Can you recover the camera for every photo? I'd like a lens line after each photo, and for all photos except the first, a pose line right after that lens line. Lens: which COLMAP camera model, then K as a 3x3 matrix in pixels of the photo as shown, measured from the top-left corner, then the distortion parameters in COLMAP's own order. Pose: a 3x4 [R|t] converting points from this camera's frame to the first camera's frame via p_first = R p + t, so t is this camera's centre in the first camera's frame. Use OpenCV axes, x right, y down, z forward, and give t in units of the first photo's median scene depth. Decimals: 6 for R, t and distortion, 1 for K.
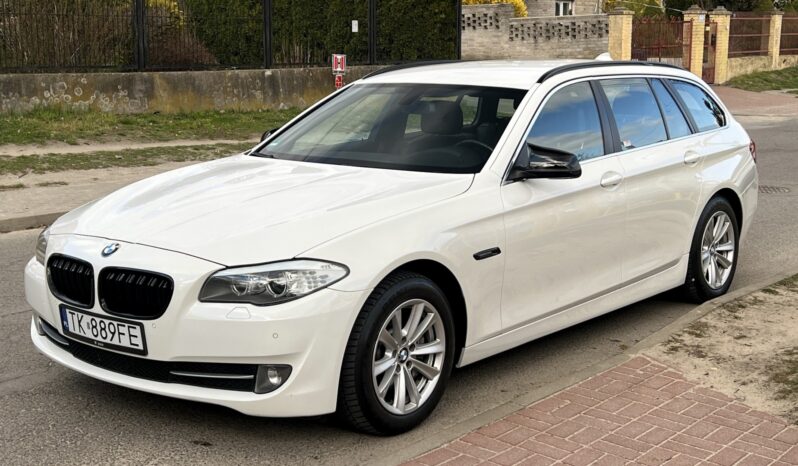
lens RADIAL K [[1130.6, 0, 390.4], [0, 1130.6, 230.1], [0, 0, 1]] dist [0.094962, 0.000000]
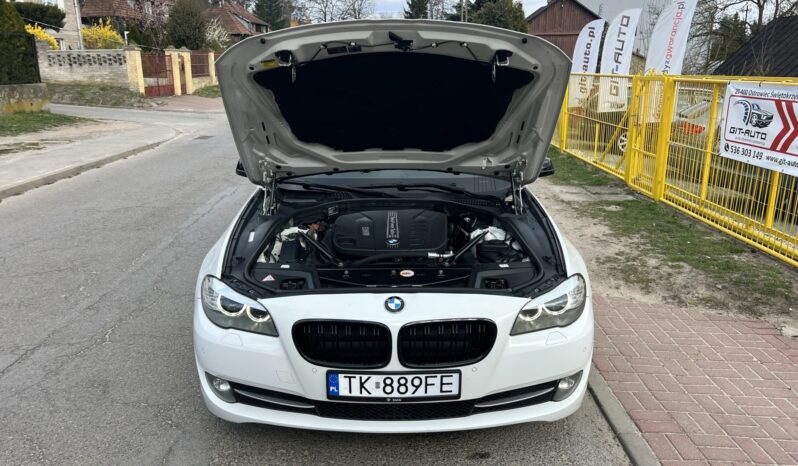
lens RADIAL K [[625.0, 0, 395.9], [0, 625.0, 230.8], [0, 0, 1]] dist [0.061733, -0.070888]
pose [[0.771754, -0.162140, 0.614903, -0.552721], [0.105214, 0.986179, 0.127987, -0.111266], [-0.627157, -0.034078, 0.778147, 0.569809]]
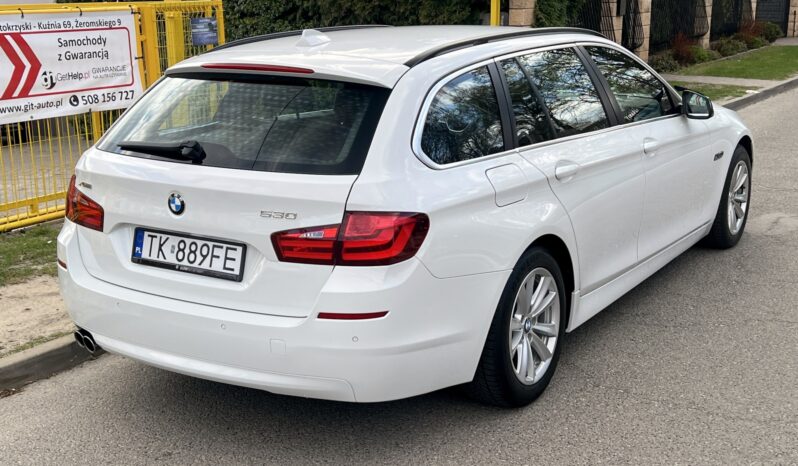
lens RADIAL K [[1044.3, 0, 387.5], [0, 1044.3, 236.2], [0, 0, 1]] dist [0.088822, 0.000000]
pose [[-0.993074, 0.039881, -0.110515, 0.347987], [-0.007085, 0.918590, 0.395148, -0.448960], [0.117277, 0.393194, -0.911946, 2.530551]]
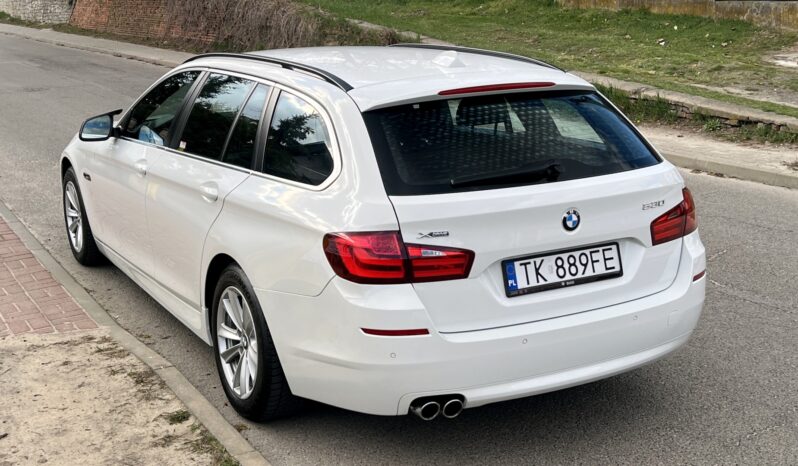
lens RADIAL K [[1044.3, 0, 395.9], [0, 1044.3, 230.2], [0, 0, 1]] dist [0.088822, 0.000000]
pose [[-0.375032, 0.219059, -0.900758, 1.209266], [-0.133832, 0.948705, 0.286441, -0.362681], [0.917300, 0.227975, -0.326477, 1.914501]]
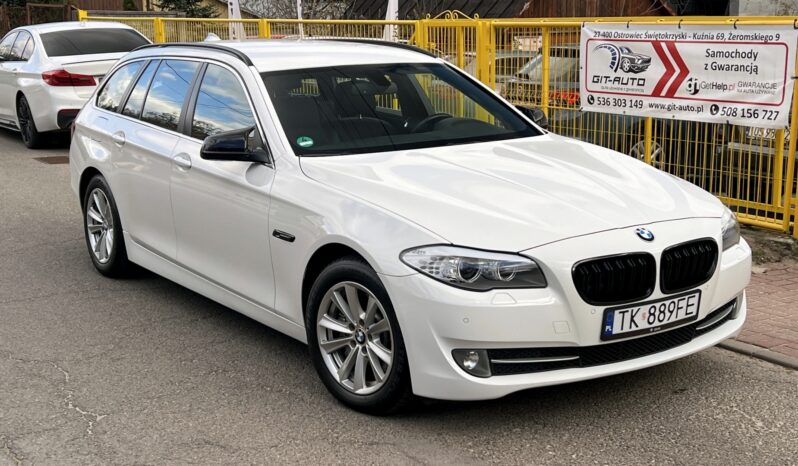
lens RADIAL K [[1130.6, 0, 395.6], [0, 1130.6, 237.1], [0, 0, 1]] dist [0.094962, 0.000000]
pose [[0.298495, -0.194250, 0.934434, -1.208280], [0.171897, 0.974000, 0.147564, -0.160280], [-0.938804, 0.116579, 0.324125, 0.863418]]
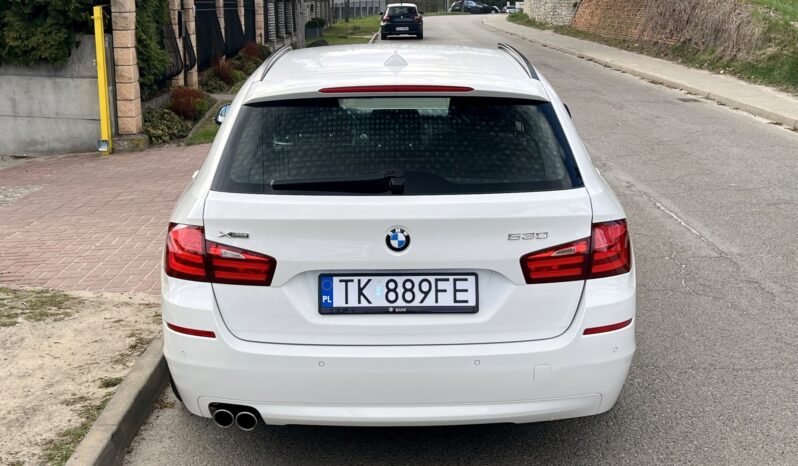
lens RADIAL K [[1044.3, 0, 390.3], [0, 1044.3, 229.4], [0, 0, 1]] dist [0.088822, 0.000000]
pose [[-0.774213, 0.143953, -0.616337, 0.870122], [-0.096849, 0.935379, 0.340126, -0.407391], [0.625471, 0.323022, -0.710241, 2.282182]]
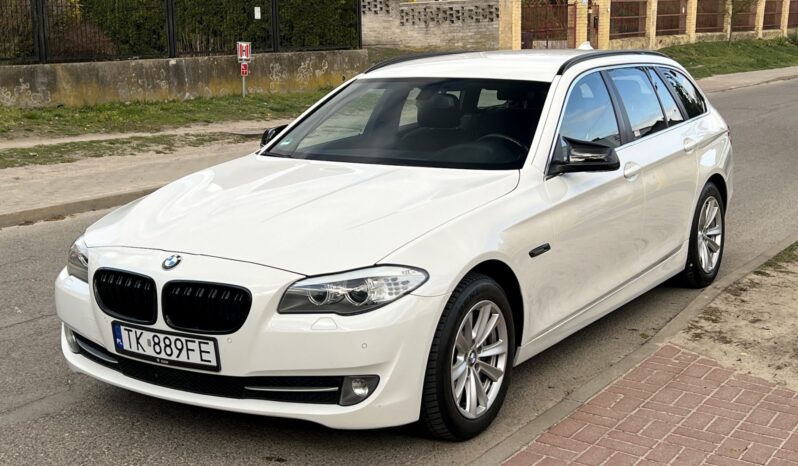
lens RADIAL K [[1130.6, 0, 390.9], [0, 1130.6, 230.9], [0, 0, 1]] dist [0.094962, 0.000000]
pose [[0.992619, -0.034676, 0.116213, -0.169366], [0.032944, 0.999316, 0.016785, -0.018342], [-0.116716, -0.012833, 0.993082, 0.034957]]
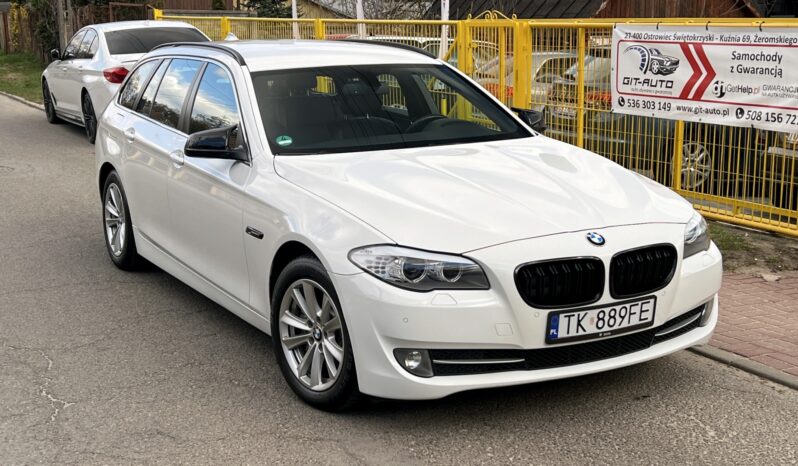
lens RADIAL K [[1130.6, 0, 395.8], [0, 1130.6, 230.8], [0, 0, 1]] dist [0.094962, 0.000000]
pose [[0.381110, -0.183319, 0.906173, -1.174950], [0.163794, 0.978028, 0.128968, -0.141526], [-0.909905, 0.099274, 0.402763, 0.743788]]
